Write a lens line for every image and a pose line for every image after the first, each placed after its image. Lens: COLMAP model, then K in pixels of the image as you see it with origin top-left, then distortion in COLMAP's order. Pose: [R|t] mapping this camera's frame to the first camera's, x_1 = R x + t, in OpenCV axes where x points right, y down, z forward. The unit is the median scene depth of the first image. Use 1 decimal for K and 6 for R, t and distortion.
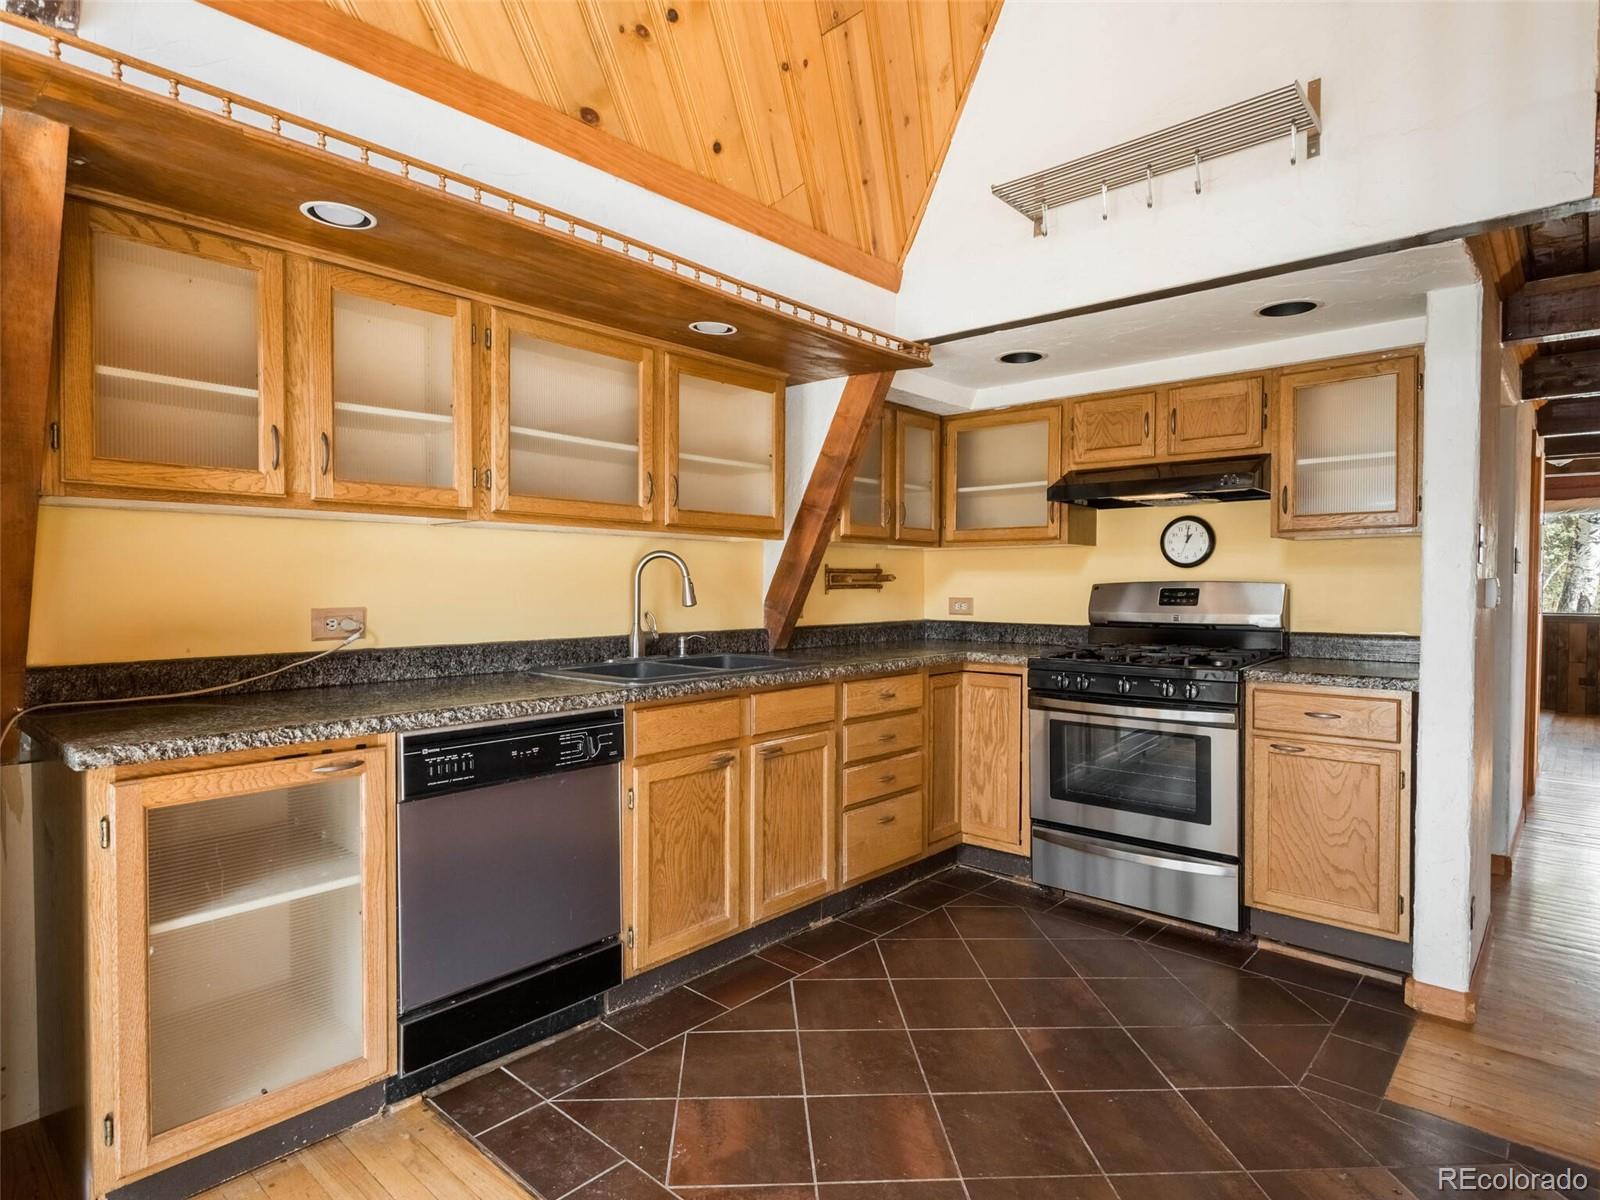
lens RADIAL K [[902.2, 0, 797.4], [0, 902.2, 600.6], [0, 0, 1]] dist [0.024407, 0.000310]
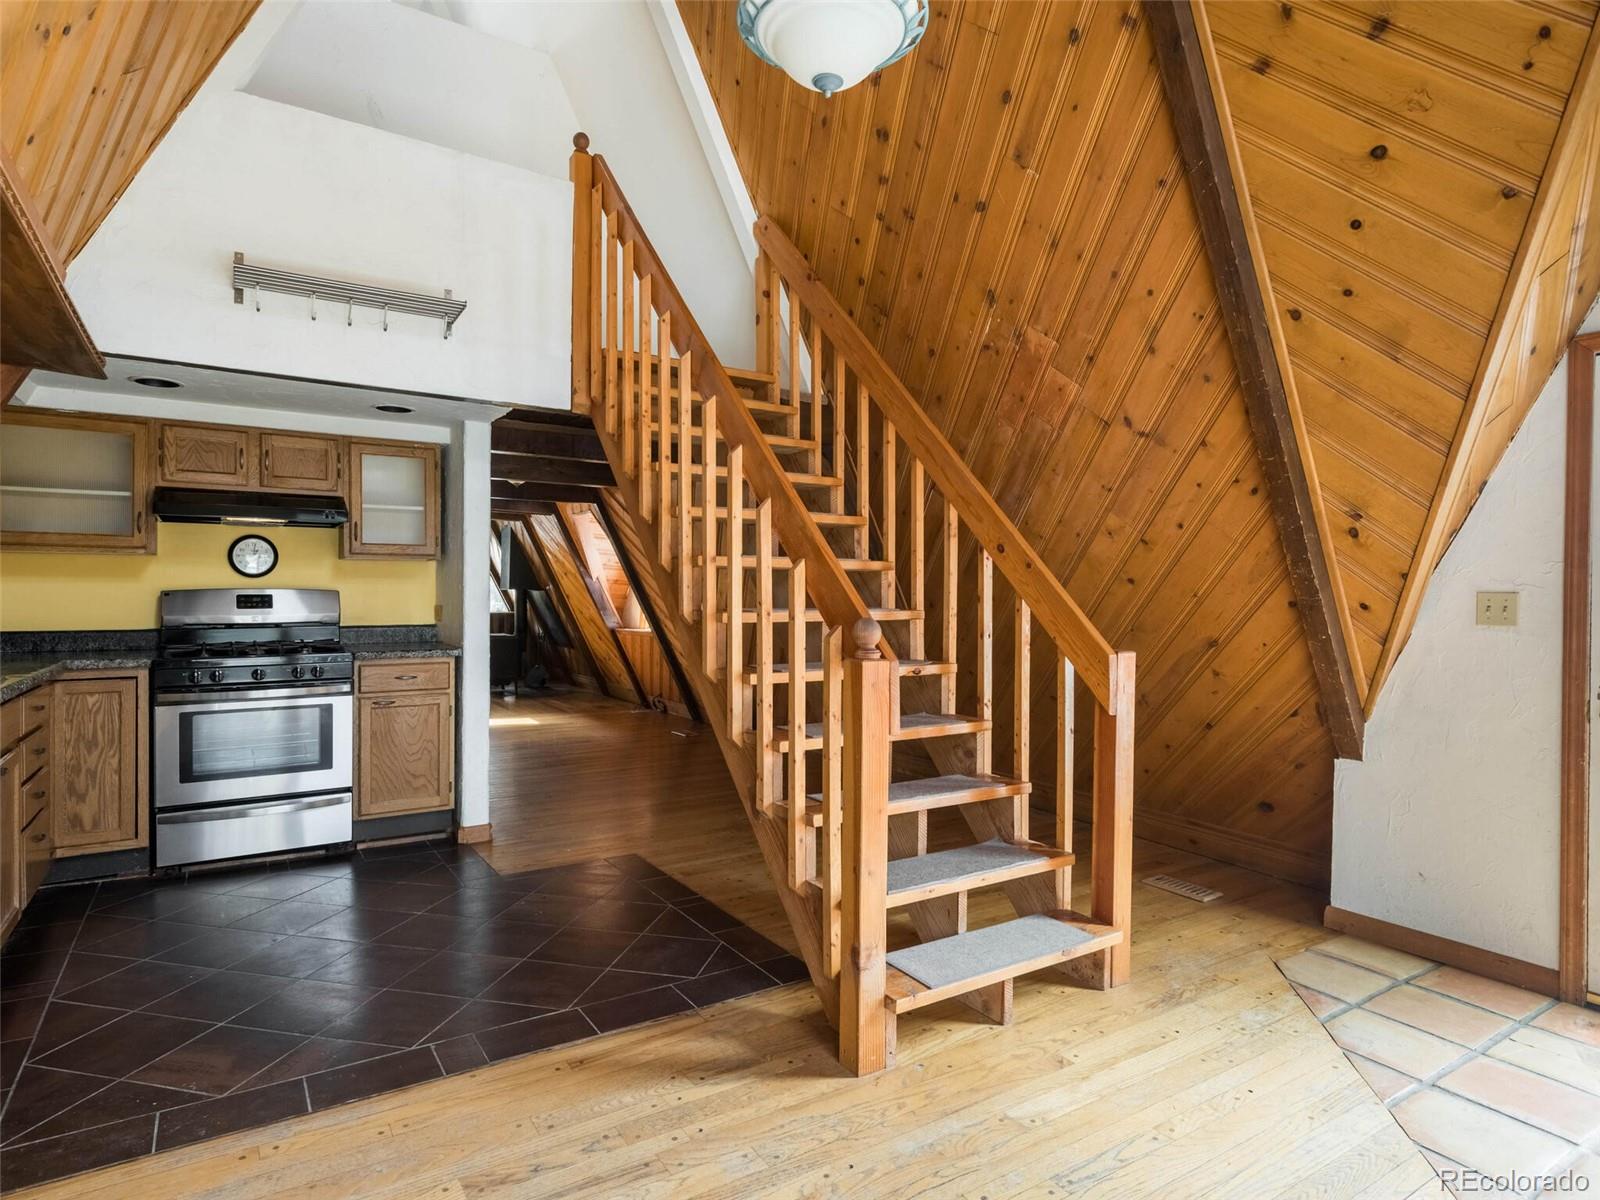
lens RADIAL K [[902.2, 0, 804.9], [0, 902.2, 599.8], [0, 0, 1]] dist [0.024407, 0.000310]
pose [[0.255681, -0.008634, 0.966723, -0.640937], [0.015174, 0.999873, 0.004917, -0.001285], [-0.966642, 0.013412, 0.255779, -0.031630]]
